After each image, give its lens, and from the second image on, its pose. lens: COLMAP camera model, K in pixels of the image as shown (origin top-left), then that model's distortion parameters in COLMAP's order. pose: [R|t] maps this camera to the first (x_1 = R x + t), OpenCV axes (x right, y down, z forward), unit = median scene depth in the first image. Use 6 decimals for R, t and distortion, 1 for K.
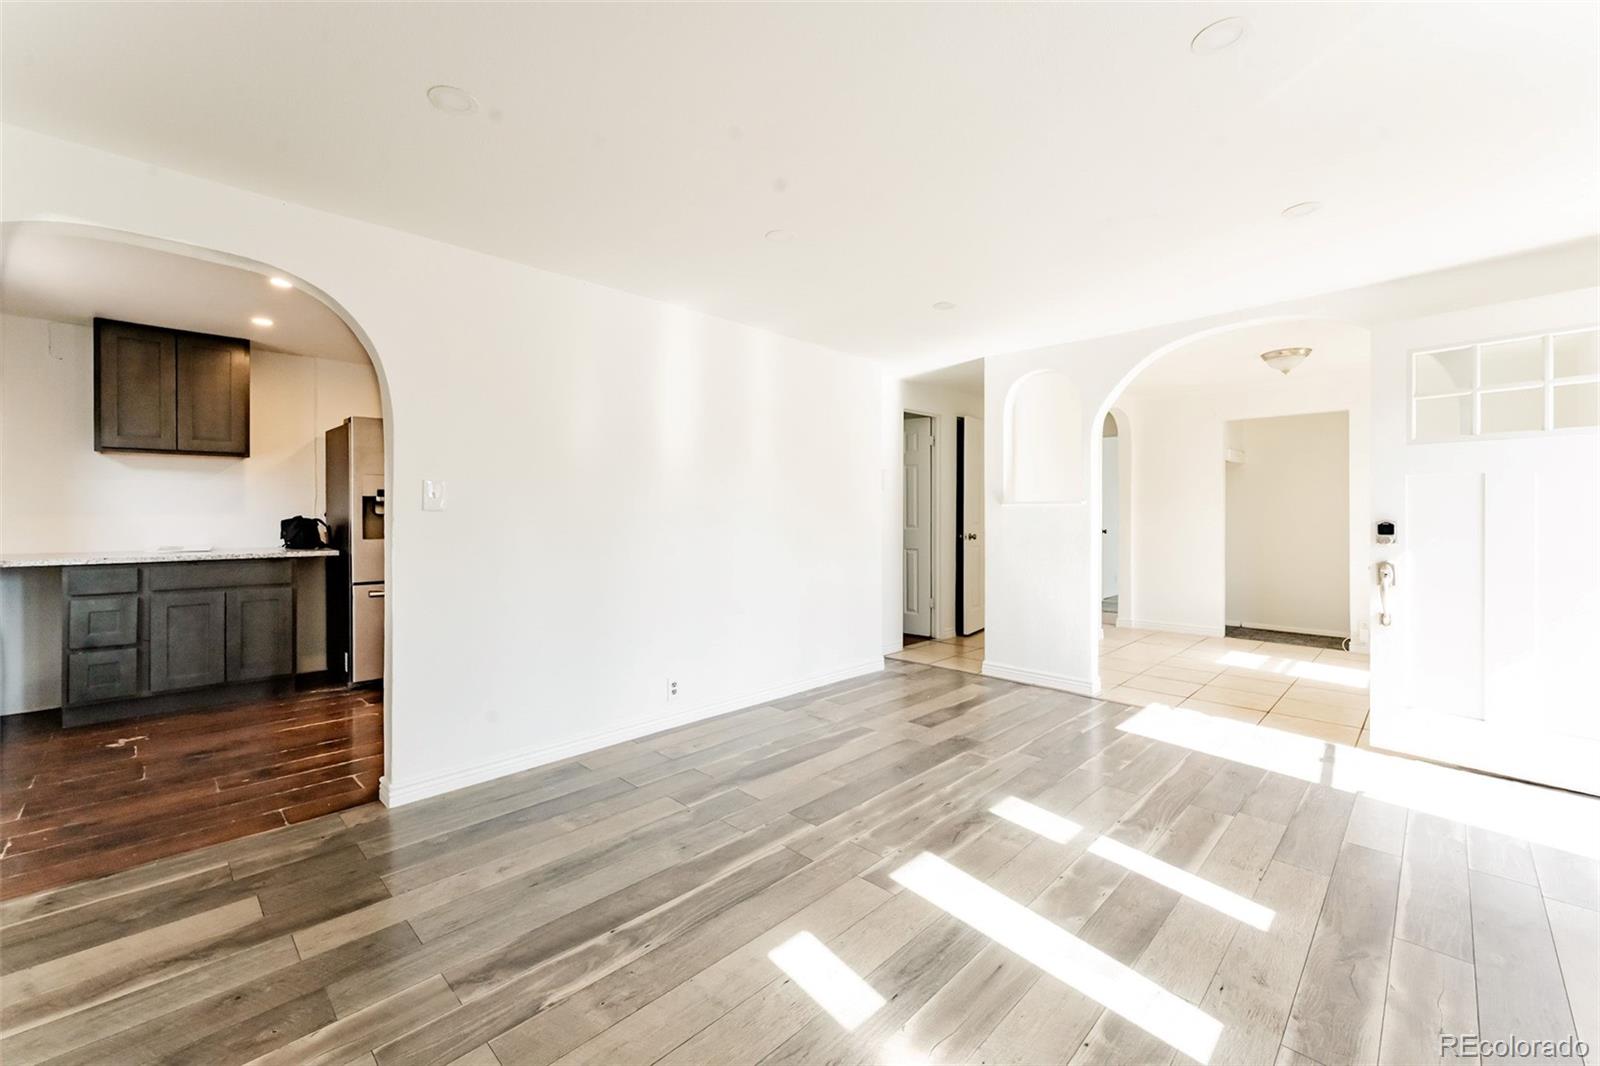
lens RADIAL K [[646.3, 0, 795.6], [0, 646.3, 516.7], [0, 0, 1]] dist [0.000529, -0.000711]
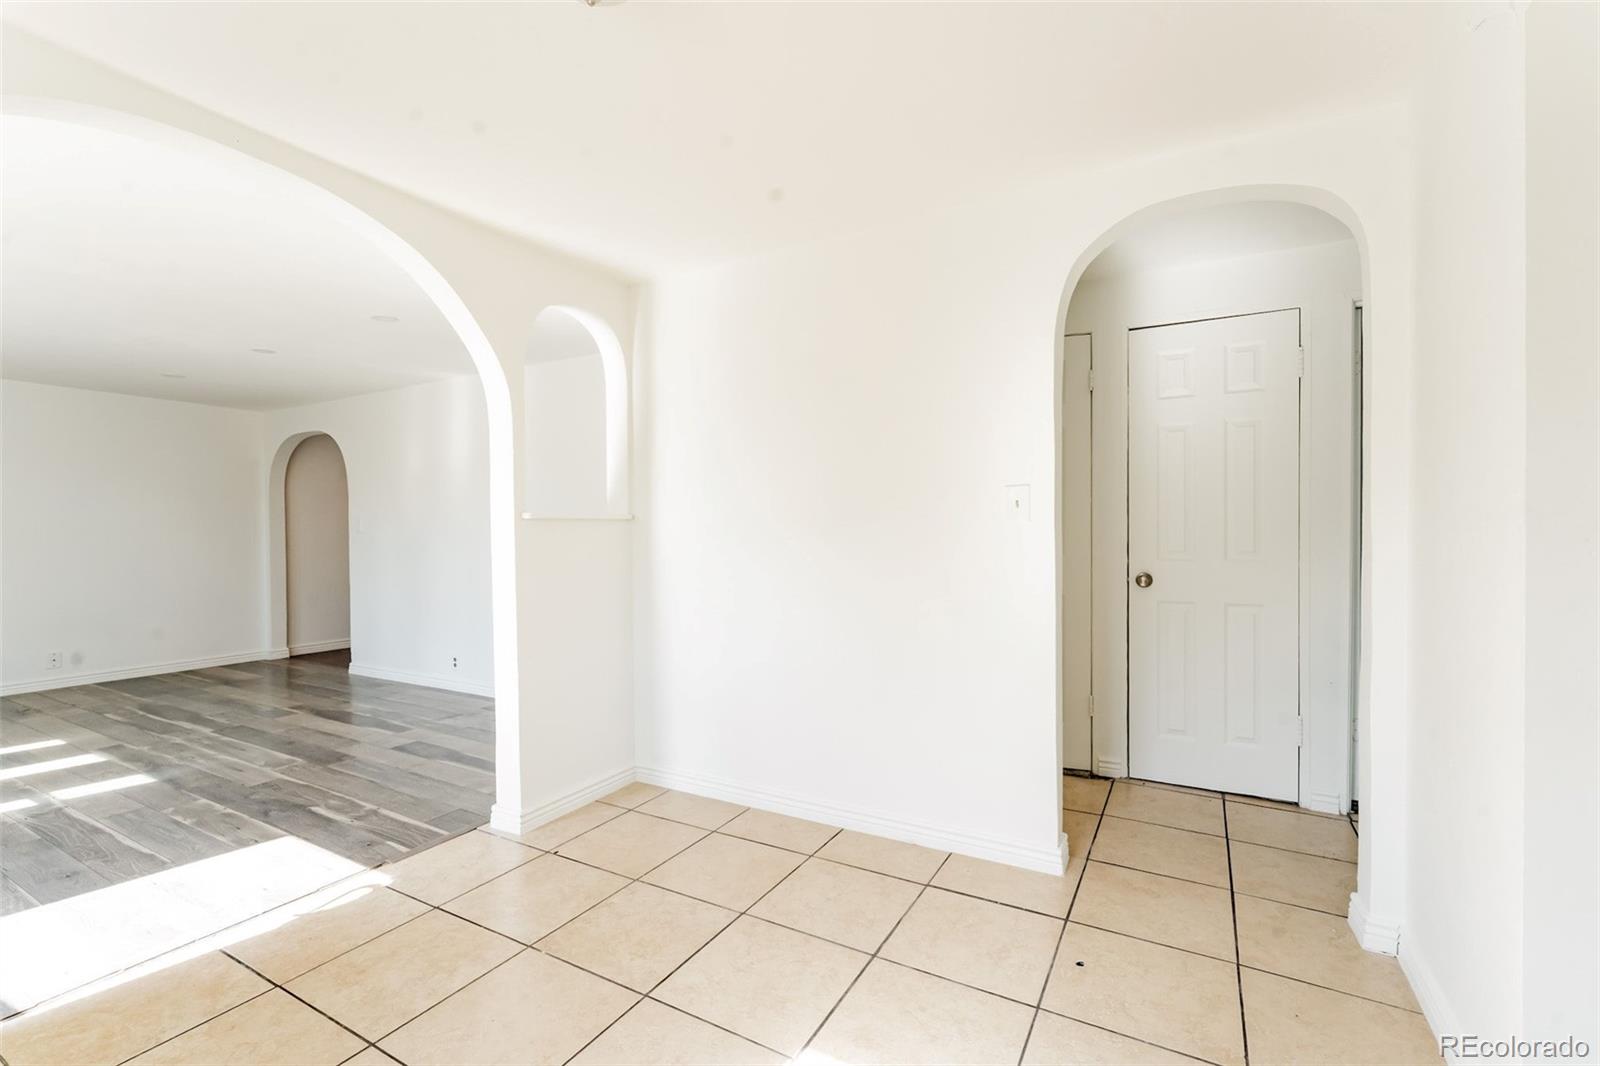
lens RADIAL K [[686.4, 0, 802.4], [0, 686.4, 526.9], [0, 0, 1]] dist [-0.000674, -0.000274]
pose [[0.277424, -0.005185, -0.960734, 1.589882], [-0.001492, 0.999982, -0.005828, -0.002649], [0.960746, 0.003050, 0.277411, 1.512098]]
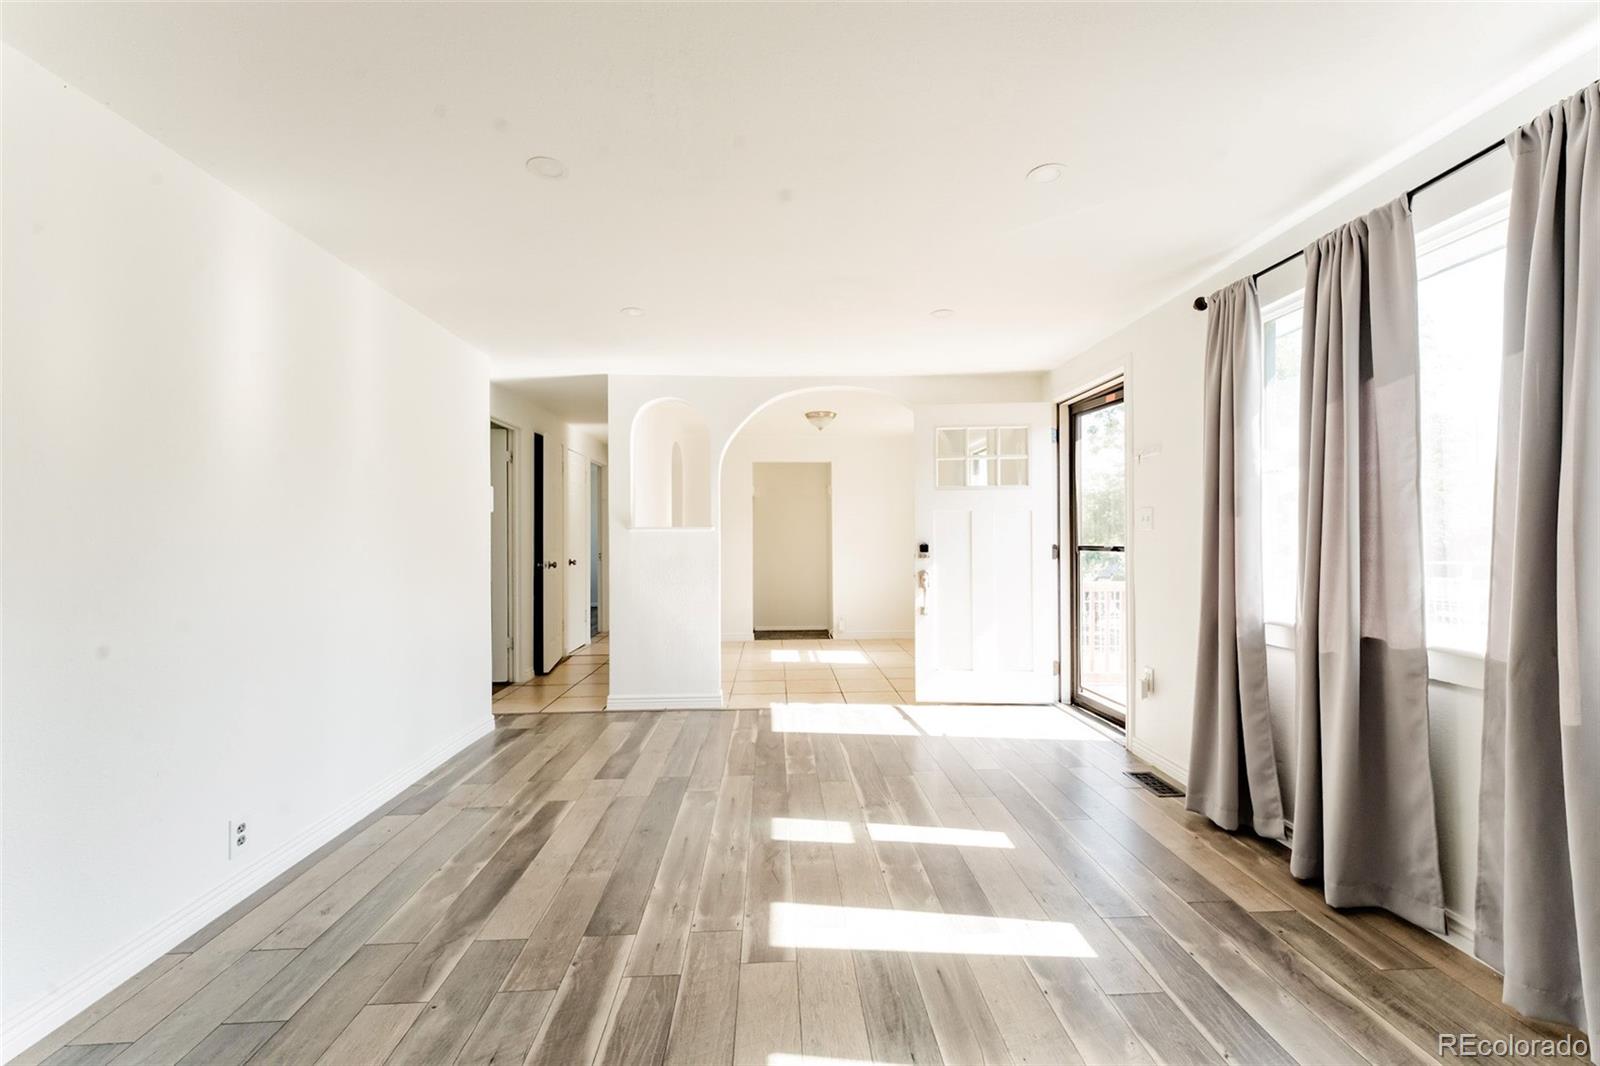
lens RADIAL K [[640.3, 0, 804.5], [0, 640.3, 527.8], [0, 0, 1]] dist [0.000408, -0.000594]
pose [[0.670023, 0.007360, 0.742304, -0.328323], [0.010126, 0.999767, -0.019053, -0.000658], [-0.742271, 0.020283, 0.669793, 0.248567]]
